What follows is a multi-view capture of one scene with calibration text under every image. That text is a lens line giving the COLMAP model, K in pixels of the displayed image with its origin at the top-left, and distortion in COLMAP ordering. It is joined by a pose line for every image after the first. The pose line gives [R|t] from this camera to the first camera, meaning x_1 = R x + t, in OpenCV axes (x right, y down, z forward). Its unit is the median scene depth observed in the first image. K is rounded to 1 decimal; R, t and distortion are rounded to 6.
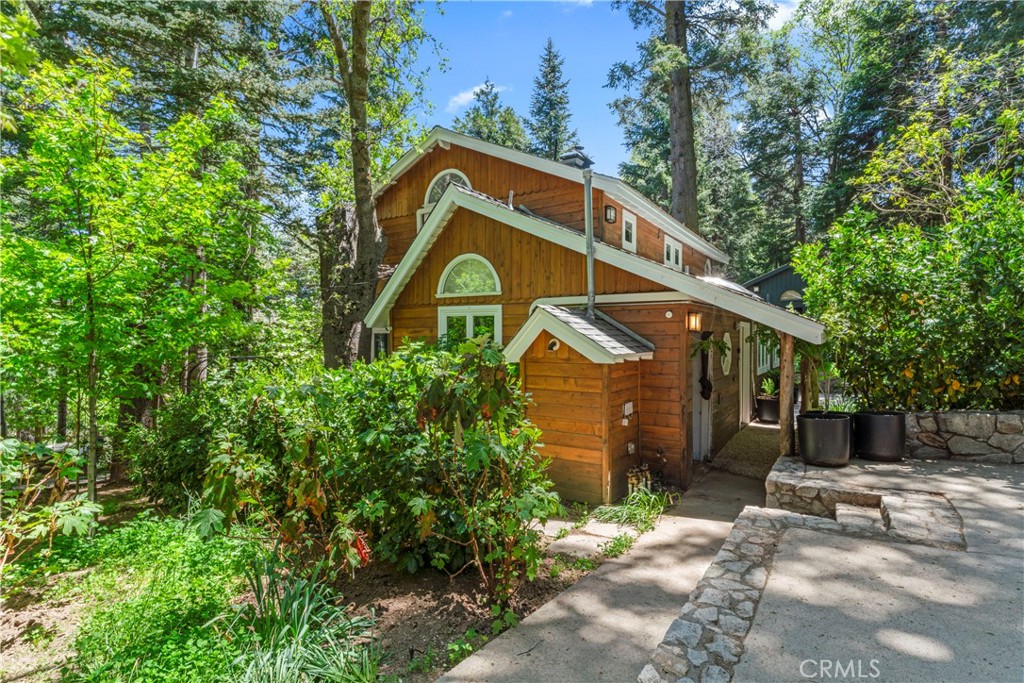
lens RADIAL K [[509.9, 0, 515.2], [0, 509.9, 339.5], [0, 0, 1]] dist [0.015741, 0.000117]
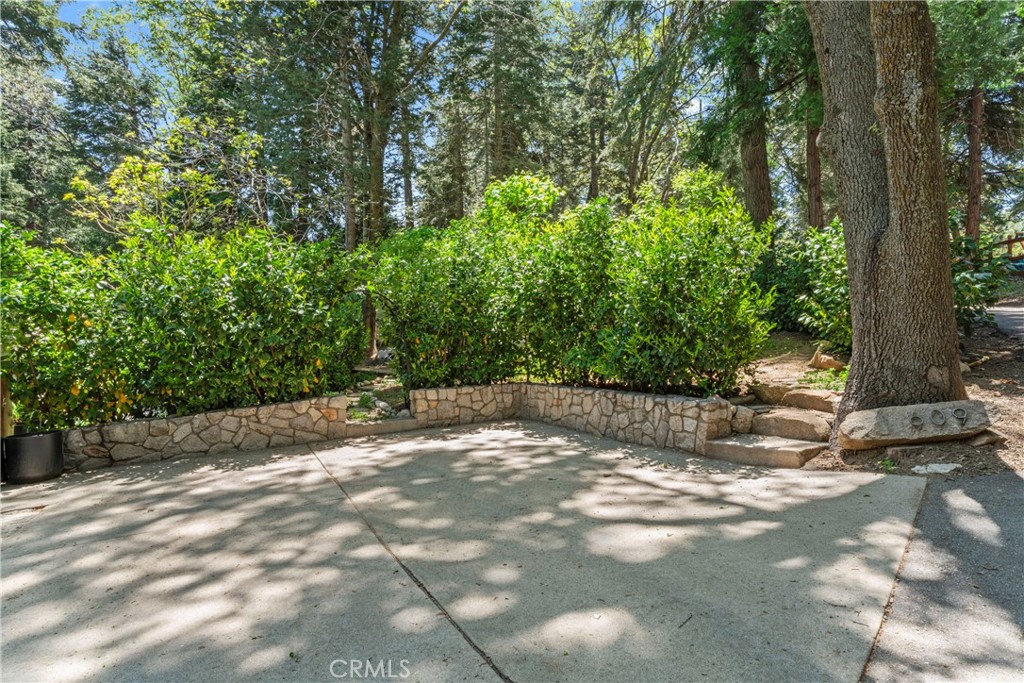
lens RADIAL K [[509.9, 0, 514.3], [0, 509.9, 343.4], [0, 0, 1]] dist [0.015741, 0.000117]
pose [[0.511096, -0.003413, 0.859517, 0.184698], [0.008621, 0.999962, -0.001156, -0.014208], [-0.859480, 0.008001, 0.511106, -0.183422]]
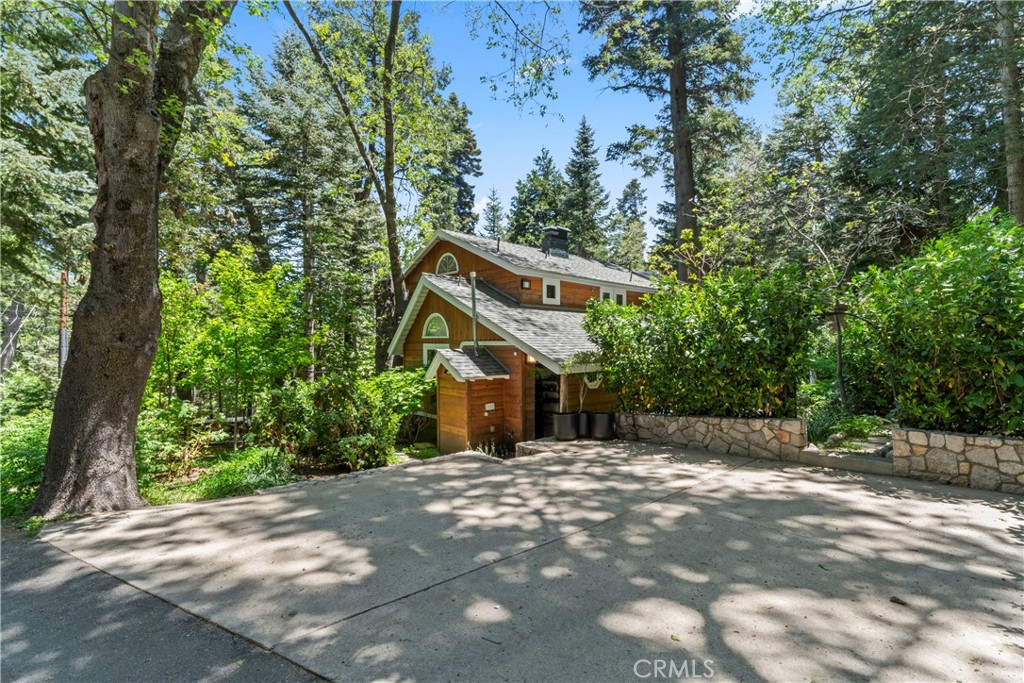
lens RADIAL K [[468.2, 0, 511.6], [0, 468.2, 342.7], [0, 0, 1]] dist [0.003611, 0.000788]
pose [[0.964873, 0.000065, -0.262716, 0.476619], [-0.001980, 0.999973, -0.007024, -0.050212], [0.262708, 0.007297, 0.964848, -0.365519]]
